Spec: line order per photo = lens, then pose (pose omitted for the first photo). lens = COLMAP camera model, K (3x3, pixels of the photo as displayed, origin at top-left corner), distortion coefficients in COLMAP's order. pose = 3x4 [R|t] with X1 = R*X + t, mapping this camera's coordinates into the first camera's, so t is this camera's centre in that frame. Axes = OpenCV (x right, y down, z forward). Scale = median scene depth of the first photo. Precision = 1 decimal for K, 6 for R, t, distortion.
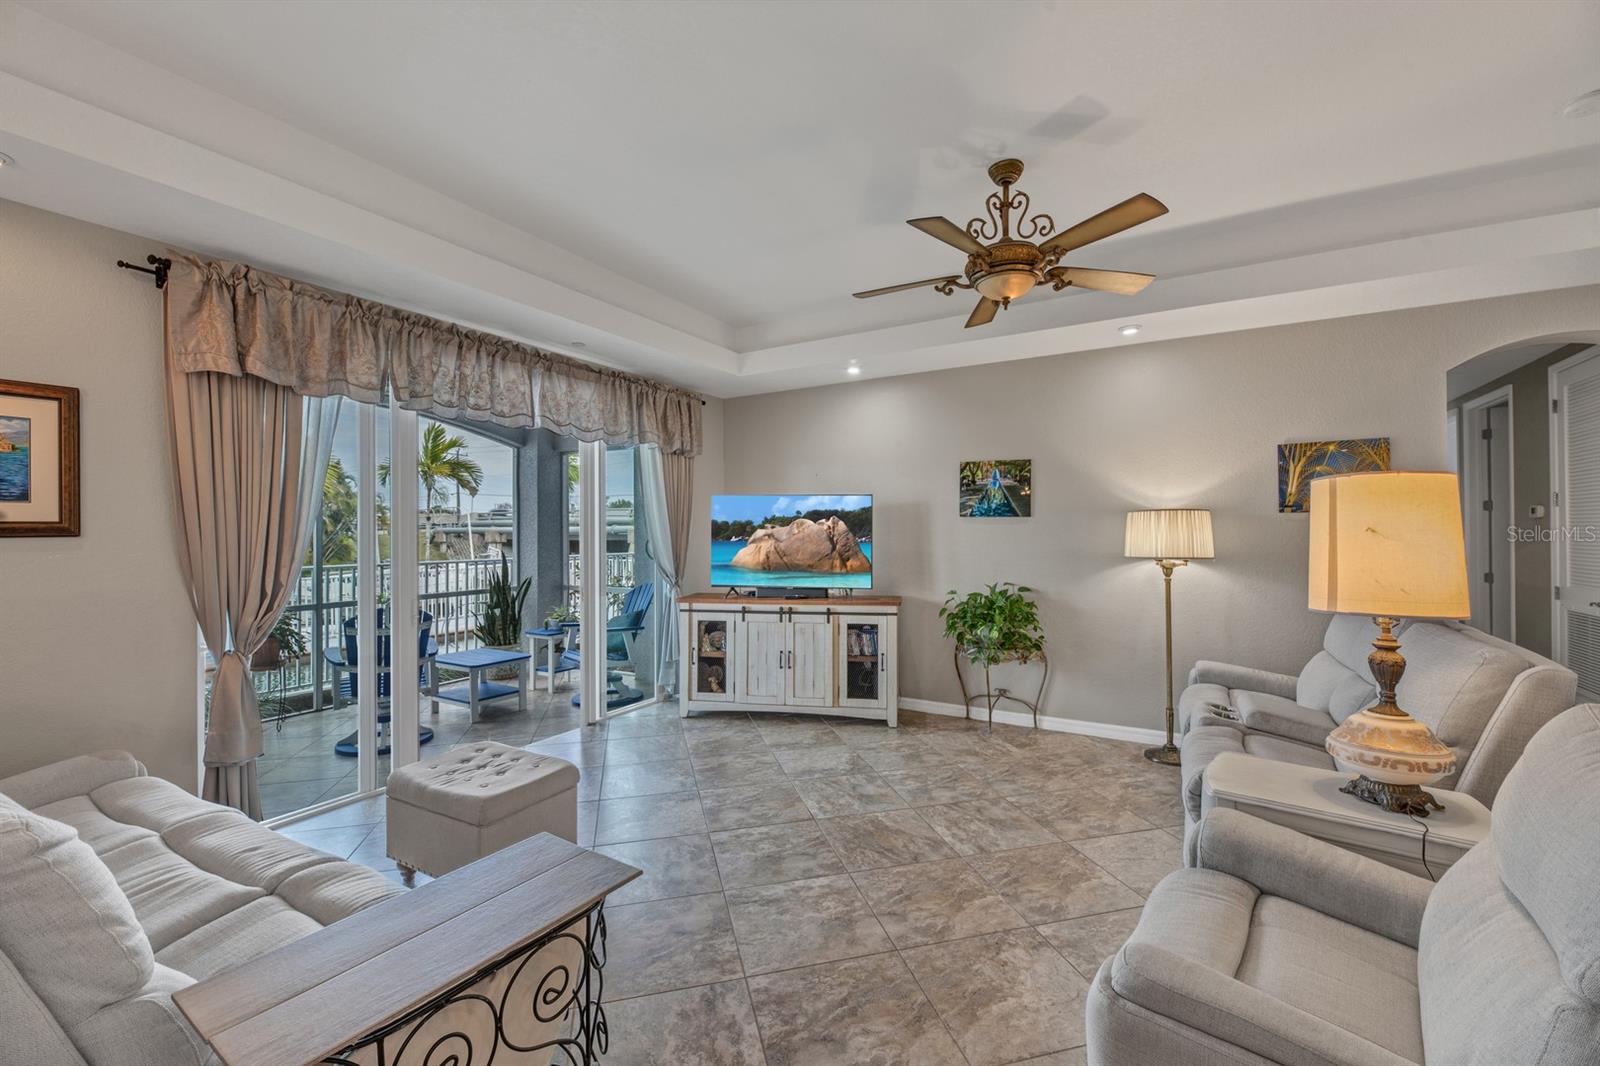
lens RADIAL K [[658.3, 0, 808.1], [0, 658.3, 529.9], [0, 0, 1]] dist [0.001892, -0.004529]
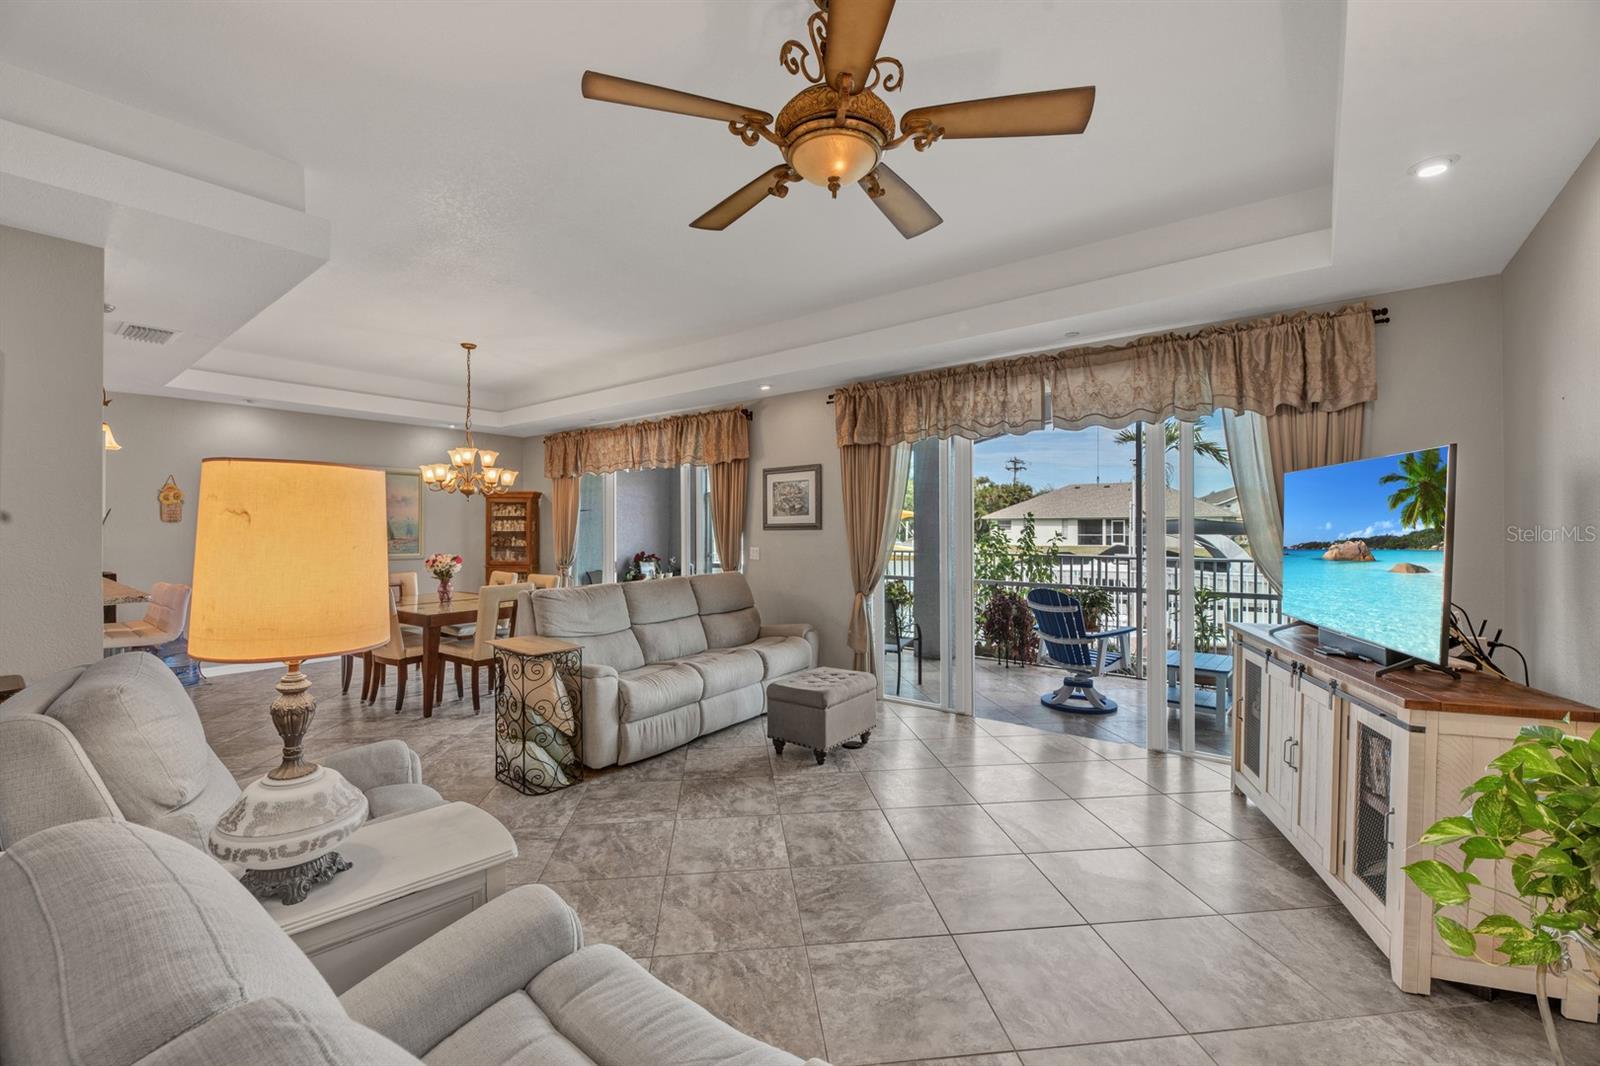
lens RADIAL K [[658.3, 0, 788.7], [0, 658.3, 537.6], [0, 0, 1]] dist [0.001892, -0.004529]
pose [[-0.159594, 0.022426, -0.986928, 0.634844], [0.005091, 0.999747, 0.021894, -0.006969], [0.987170, -0.001530, -0.159668, 0.698765]]
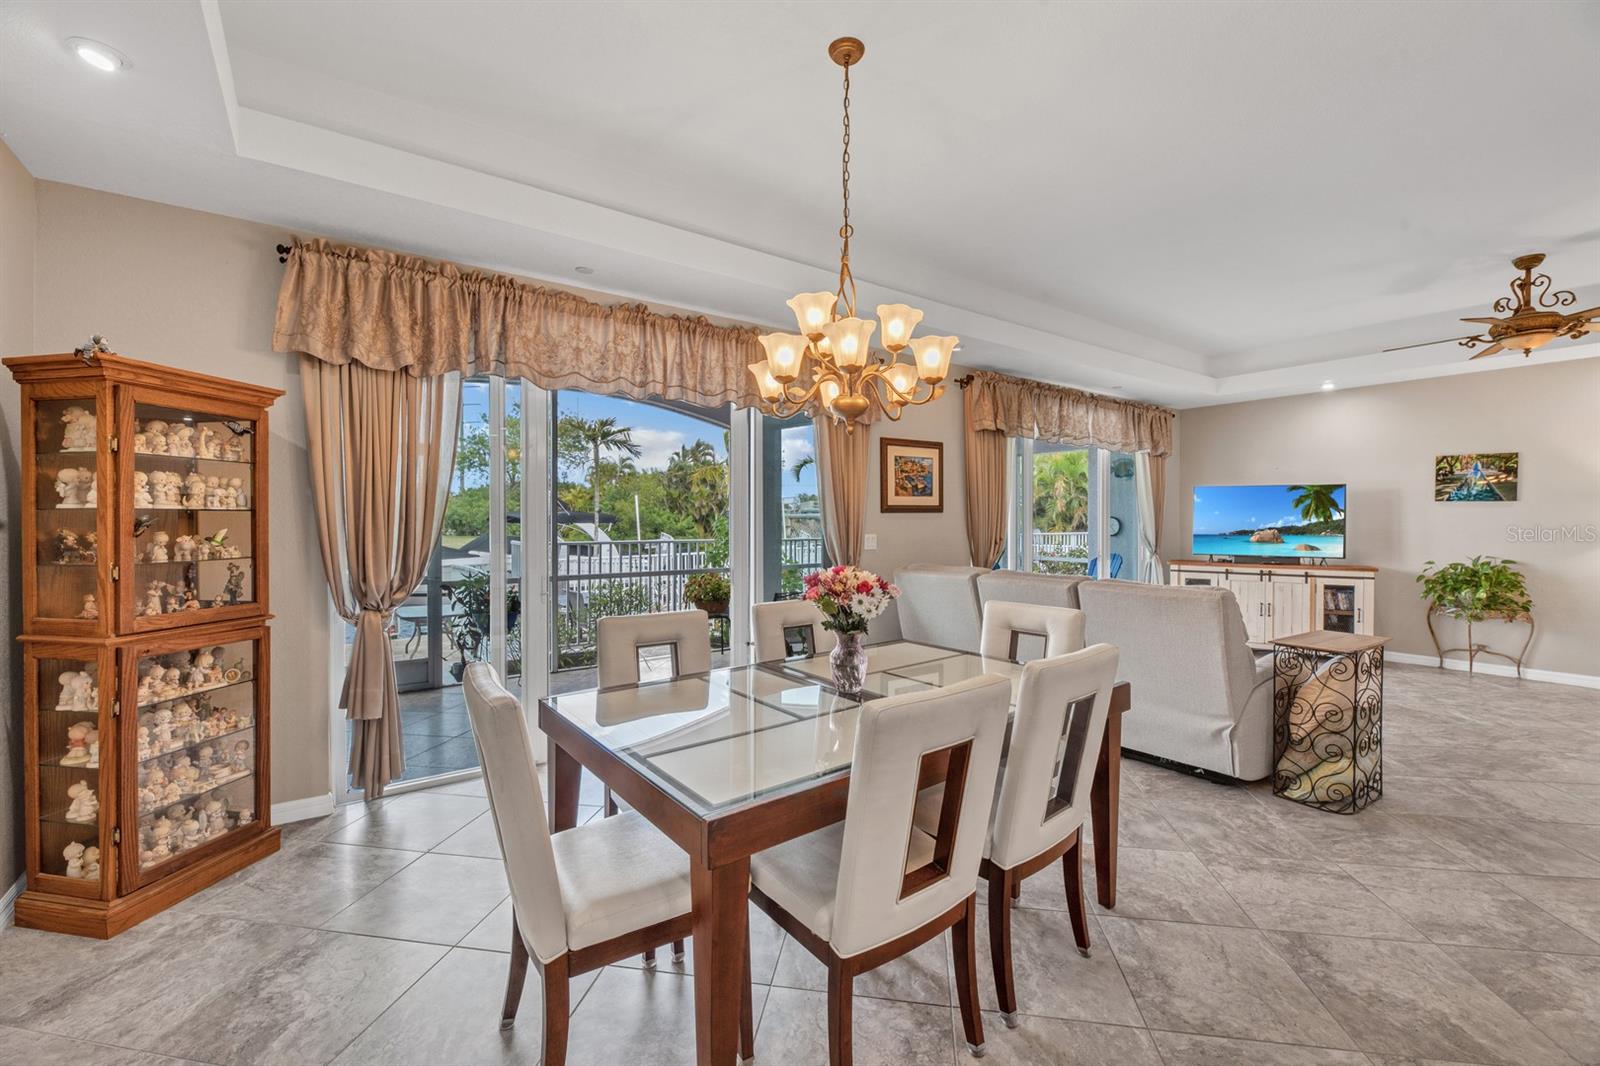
lens RADIAL K [[658.3, 0, 804.4], [0, 658.3, 525.4], [0, 0, 1]] dist [0.001892, -0.004529]
pose [[0.911203, 0.009924, -0.411837, -0.358366], [-0.004537, 0.999891, 0.014057, 0.013689], [0.411932, -0.010940, 0.911149, -0.629569]]
